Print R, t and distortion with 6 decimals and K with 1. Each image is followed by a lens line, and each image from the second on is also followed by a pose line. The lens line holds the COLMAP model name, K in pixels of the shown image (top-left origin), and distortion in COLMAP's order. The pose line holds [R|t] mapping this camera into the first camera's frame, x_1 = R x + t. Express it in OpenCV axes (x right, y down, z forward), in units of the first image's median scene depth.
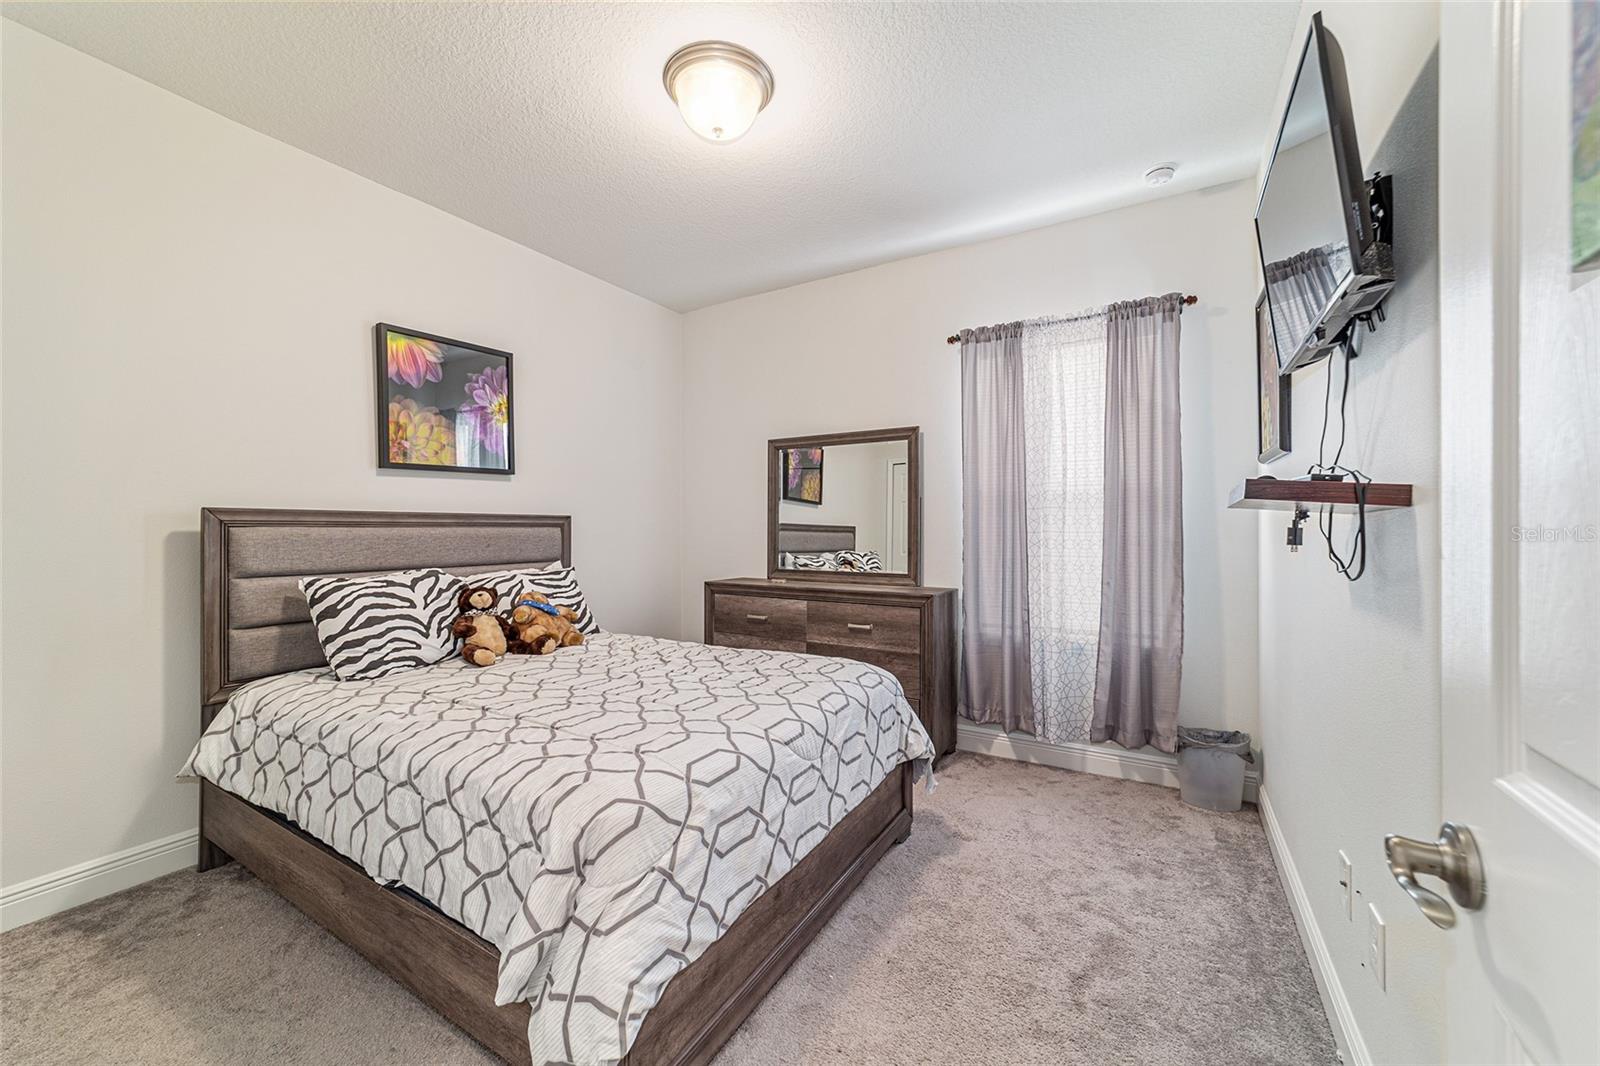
lens RADIAL K [[620.2, 0, 790.2], [0, 620.2, 534.5], [0, 0, 1]] dist [-0.013752, 0.005126]
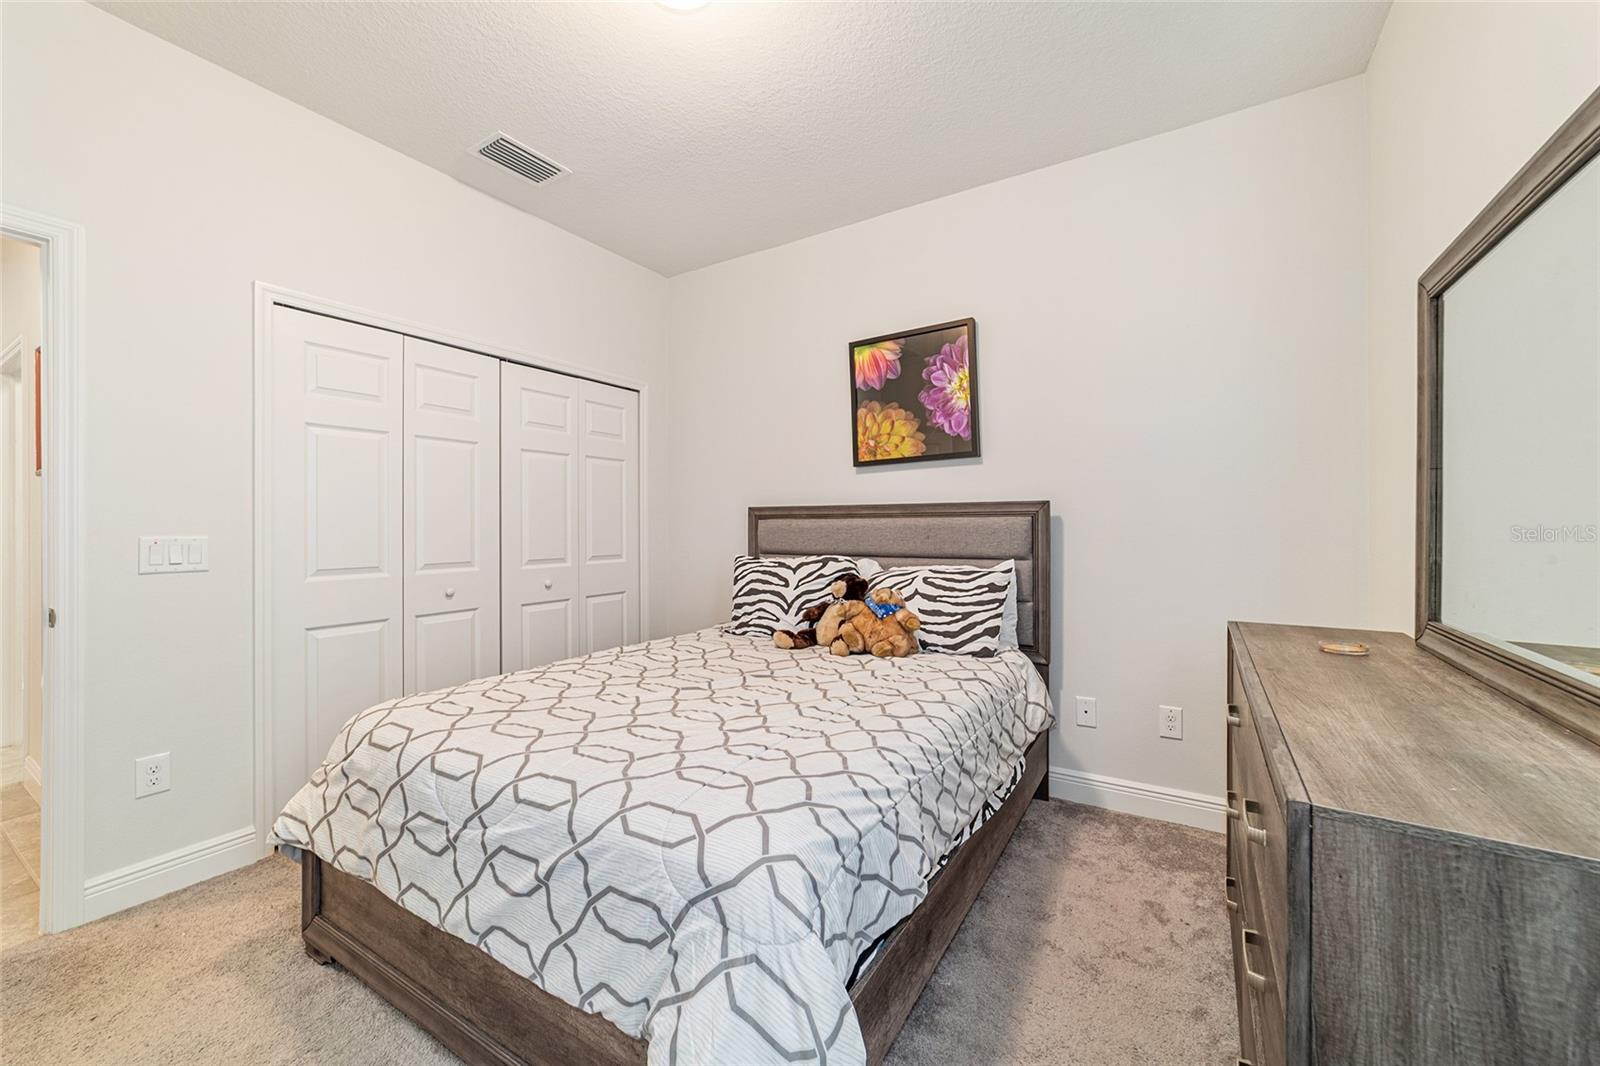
lens RADIAL K [[620.2, 0, 802.0], [0, 620.2, 527.9], [0, 0, 1]] dist [-0.013752, 0.005126]
pose [[-0.006257, 0.005551, -0.999965, 0.553694], [-0.004068, 0.999976, 0.005577, -0.000654], [0.999972, 0.004103, -0.006235, 1.004381]]
